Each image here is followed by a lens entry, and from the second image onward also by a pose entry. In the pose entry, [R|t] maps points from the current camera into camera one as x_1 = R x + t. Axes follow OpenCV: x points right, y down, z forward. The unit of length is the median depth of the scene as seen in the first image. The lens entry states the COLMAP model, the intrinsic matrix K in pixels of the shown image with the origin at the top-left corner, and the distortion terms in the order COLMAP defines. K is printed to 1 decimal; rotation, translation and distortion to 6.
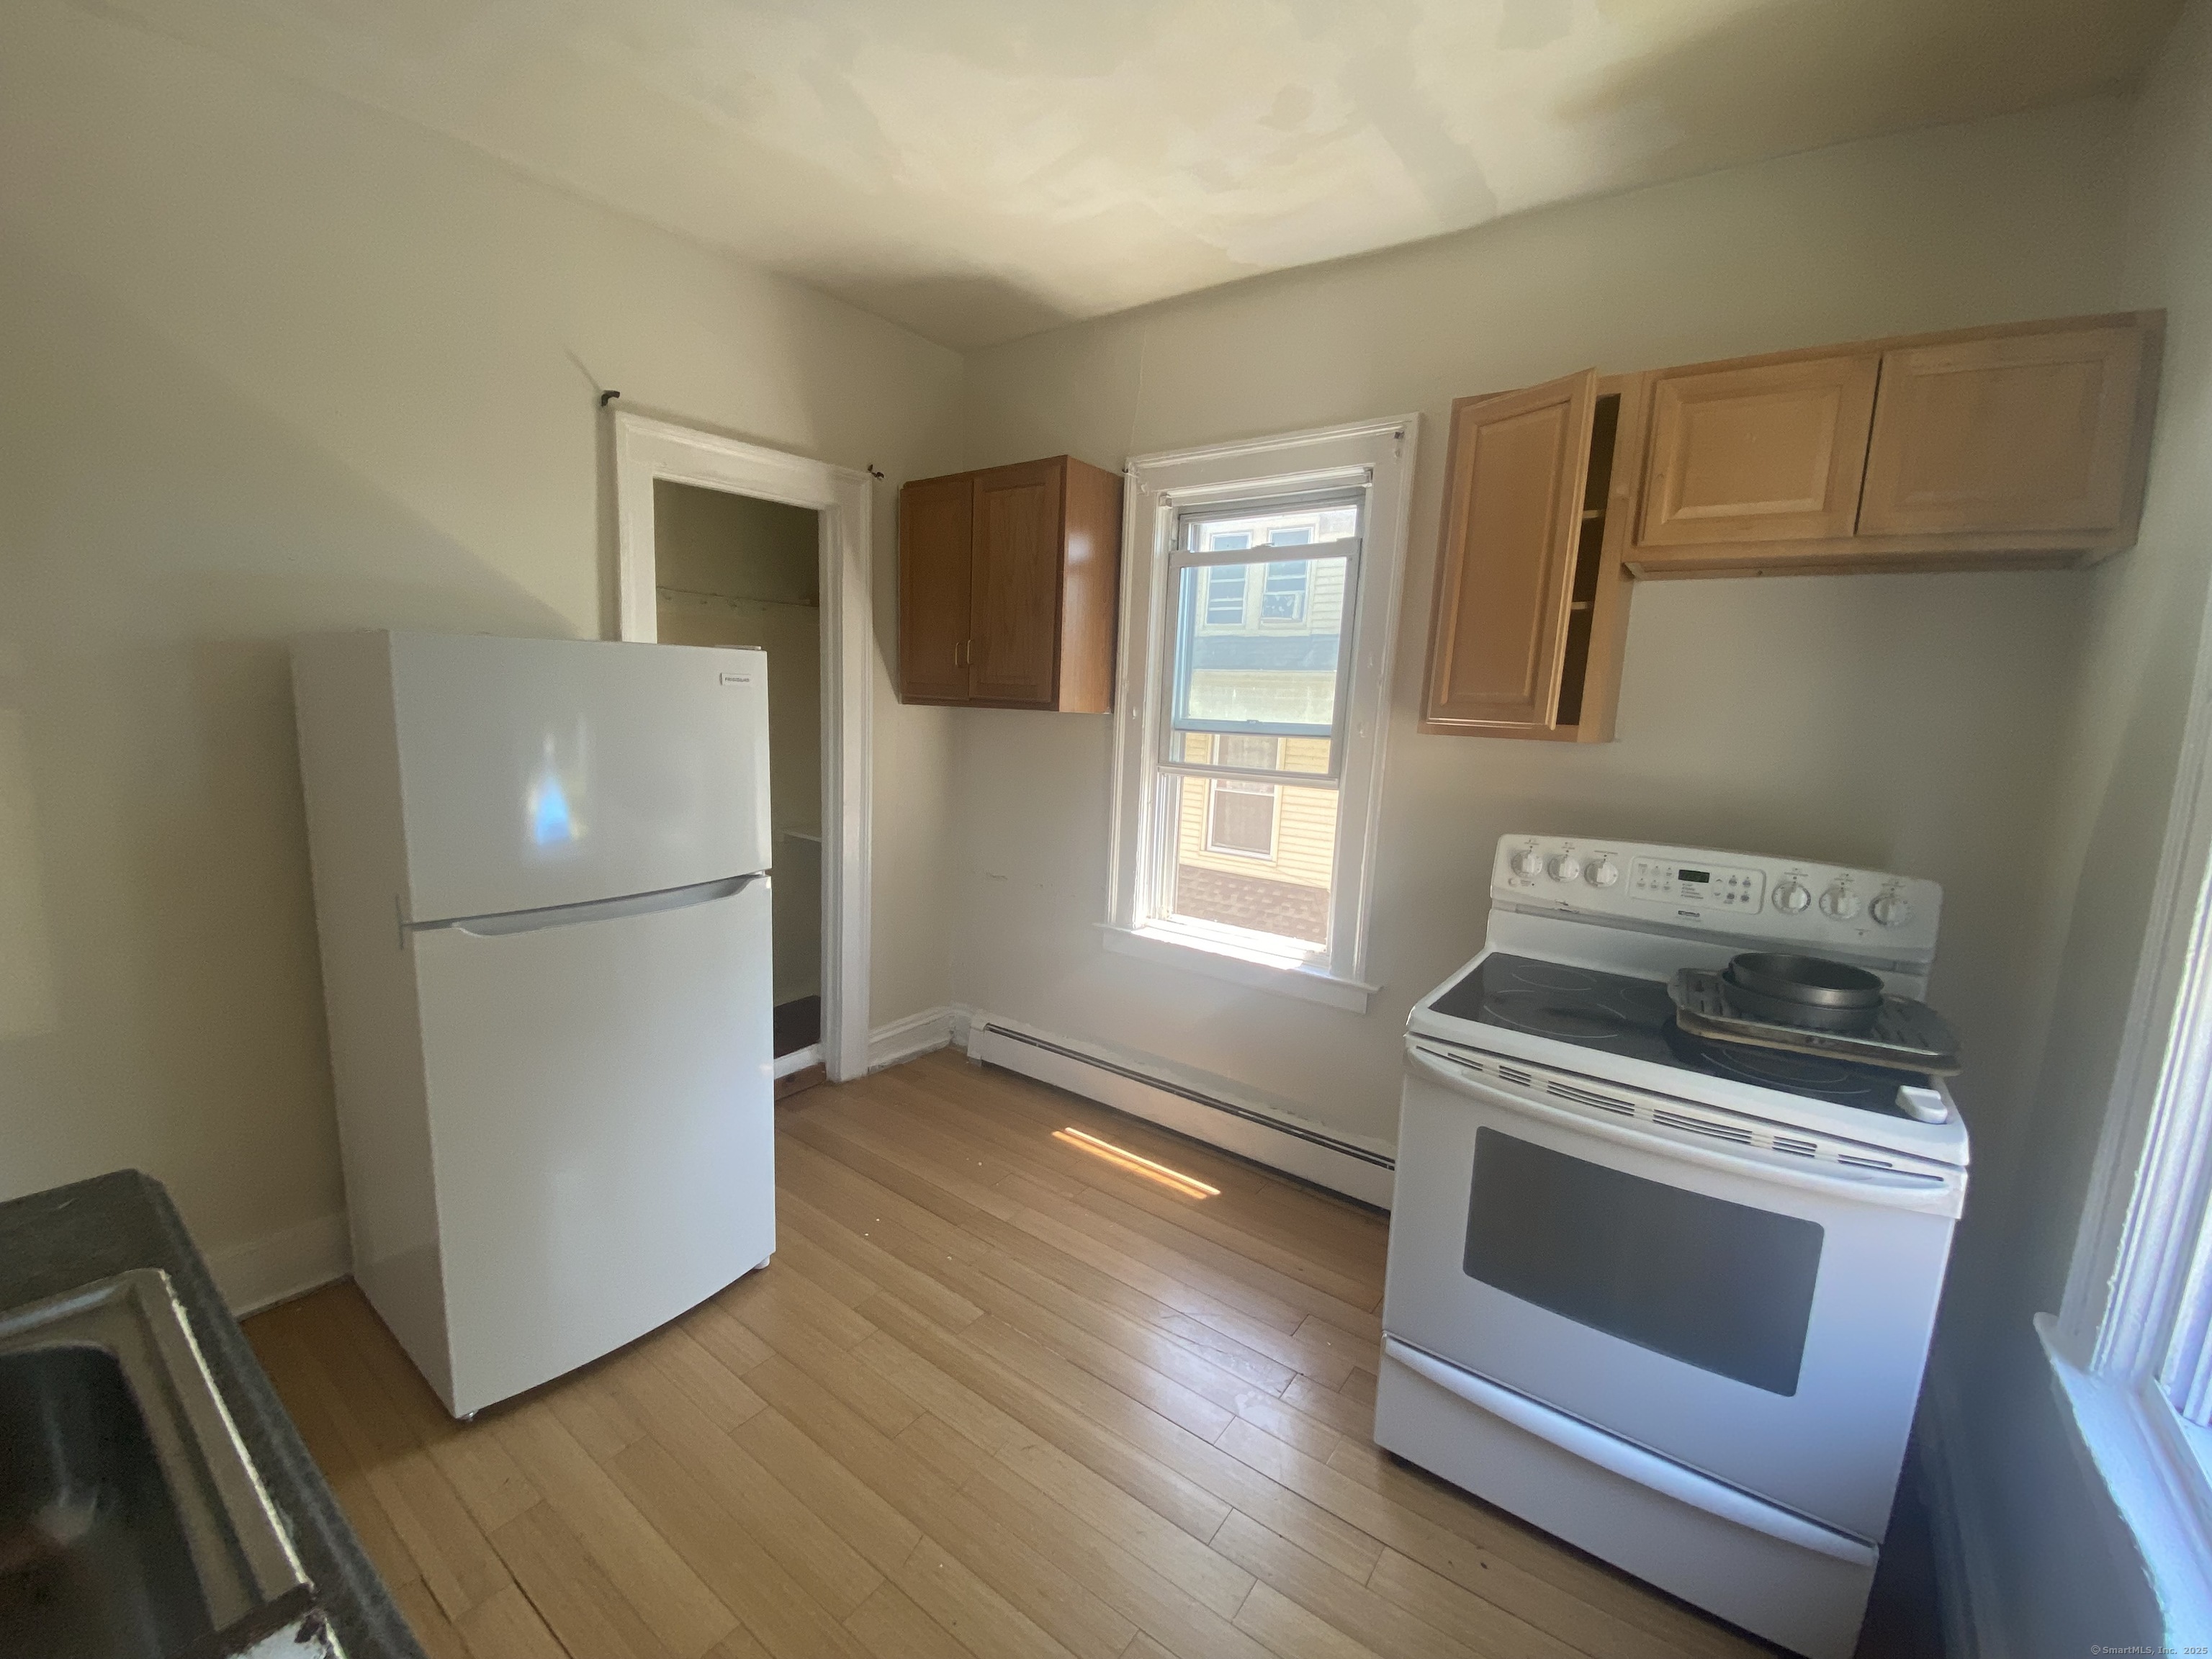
lens RADIAL K [[886.9, 0, 1098.2], [0, 886.9, 835.8], [0, 0, 1]] dist [0.001406, -0.014727]
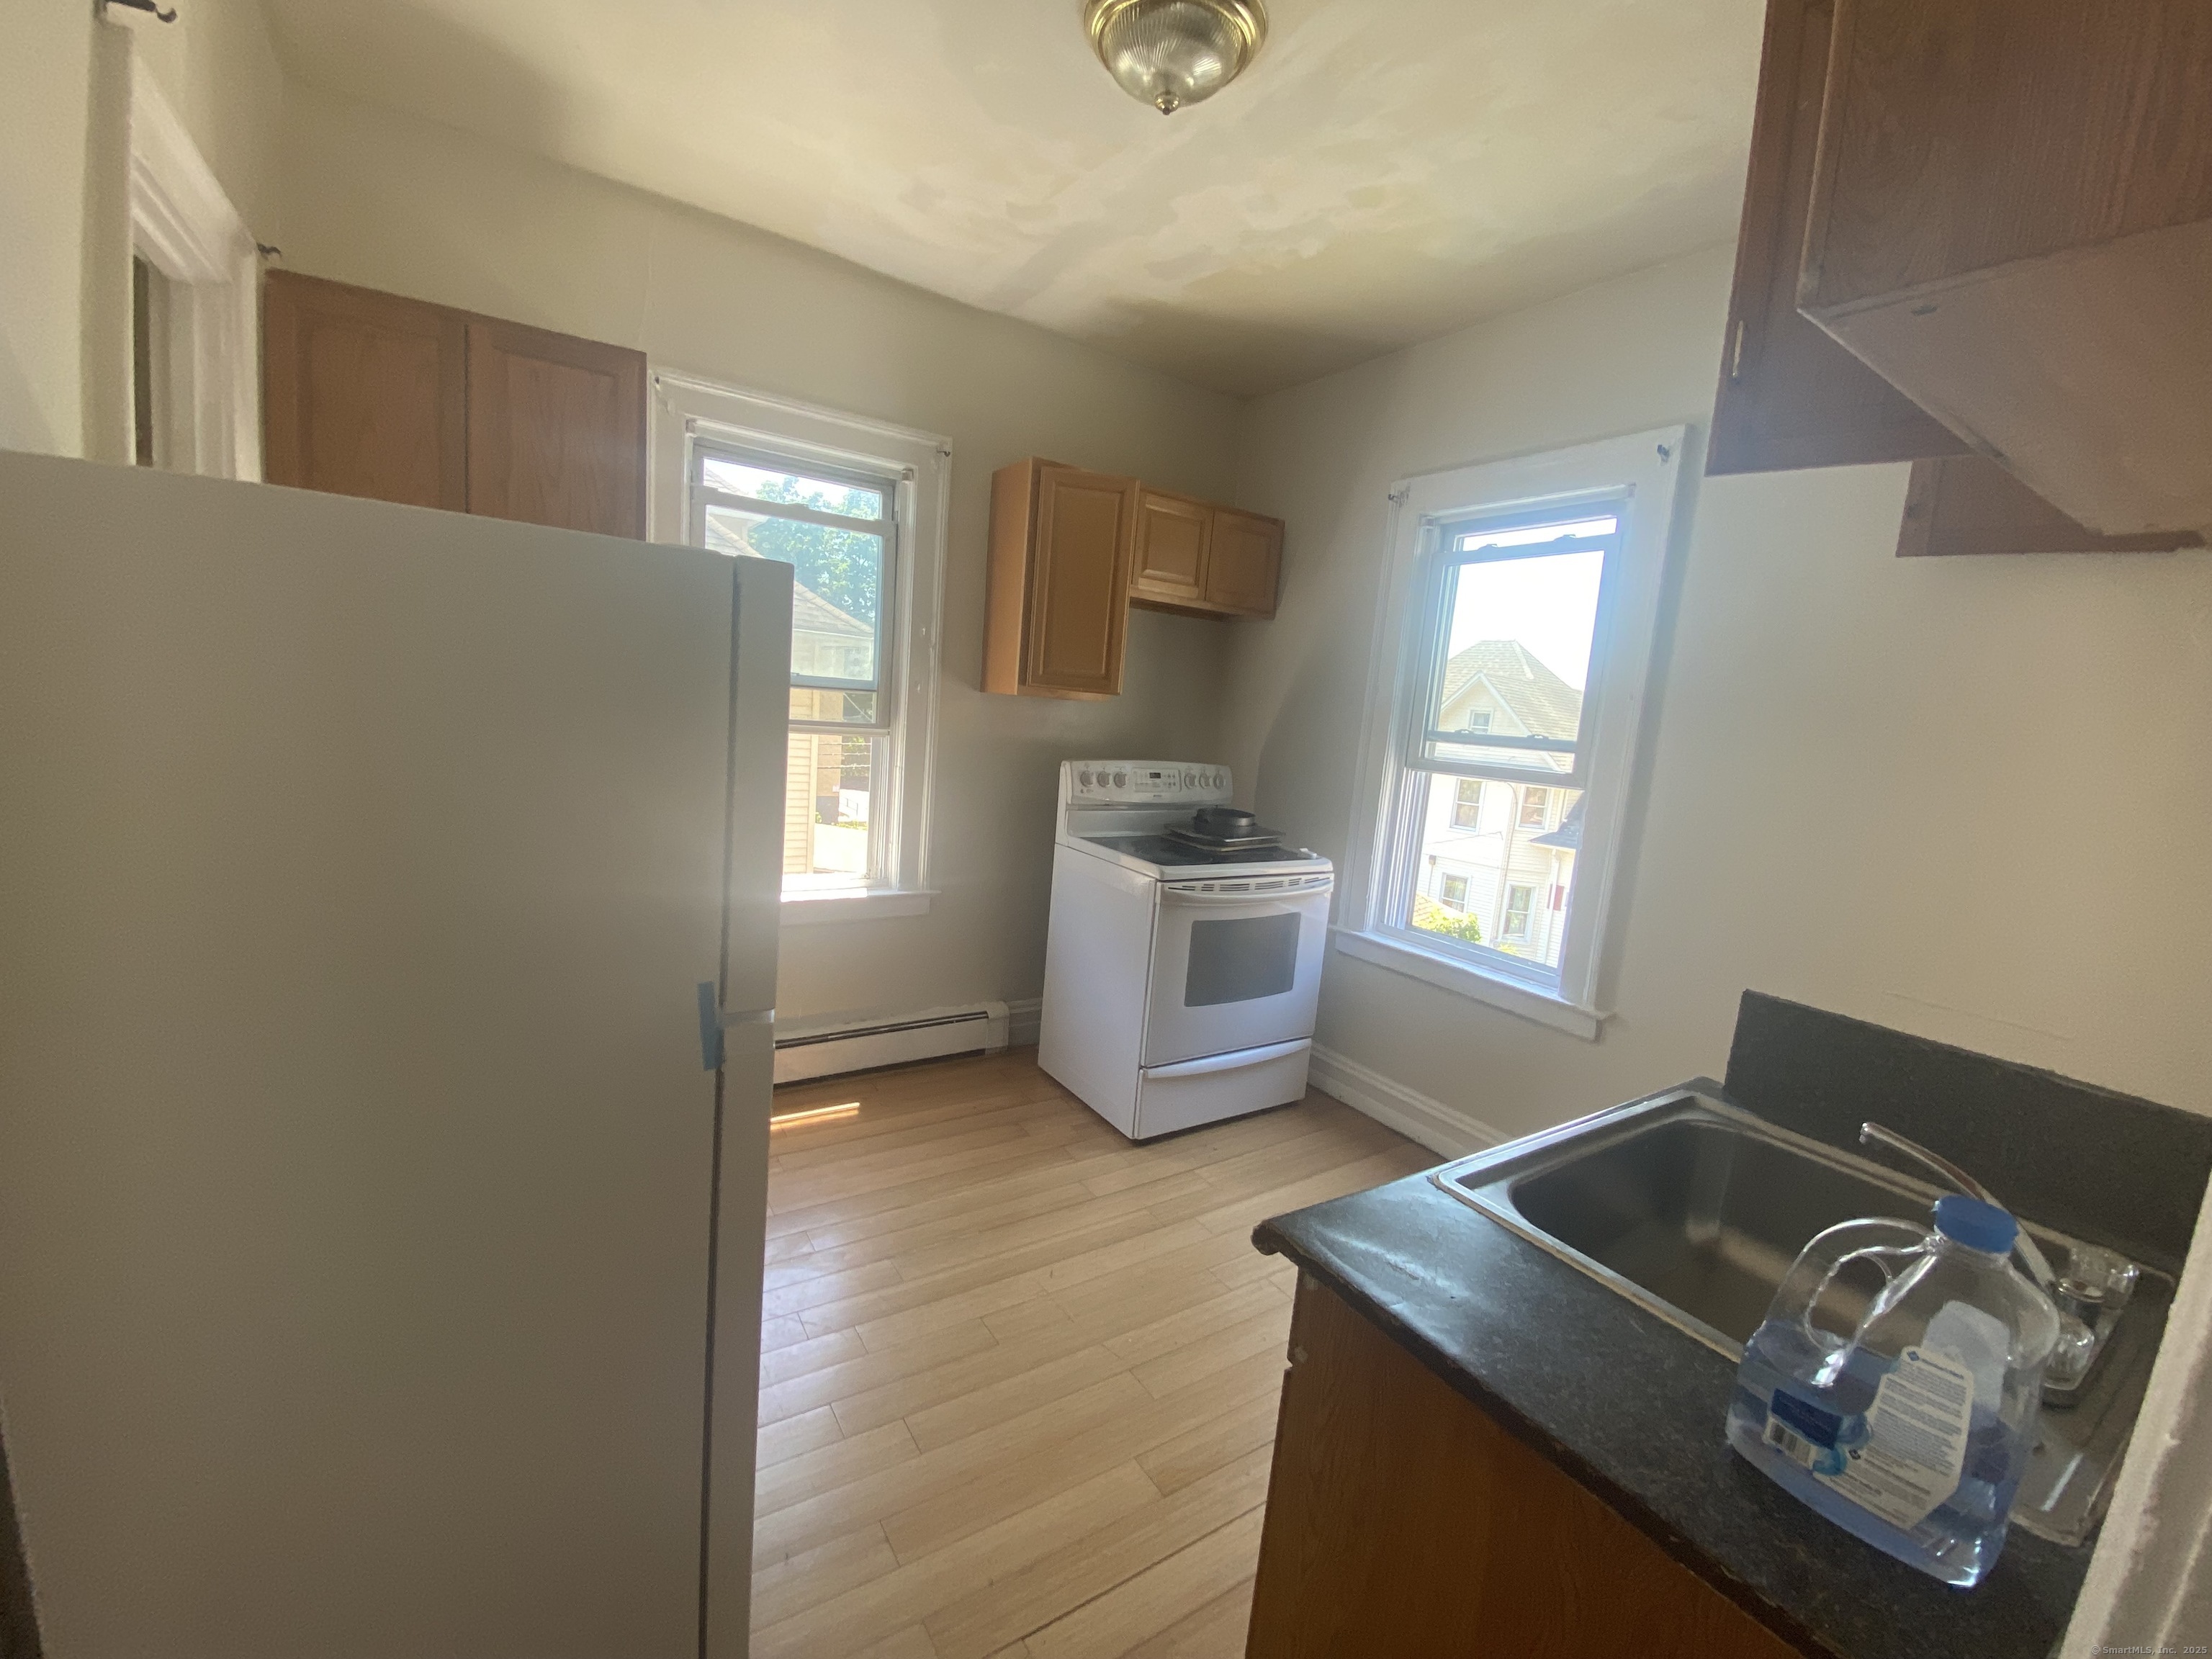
lens RADIAL K [[895.7, 0, 1090.9], [0, 895.7, 837.3], [0, 0, 1]] dist [0.049807, -0.035191]
pose [[0.358232, -0.159602, 0.919890, -1.082745], [0.078396, 0.986943, 0.140706, -0.096176], [-0.930336, 0.021710, 0.366066, 0.437197]]
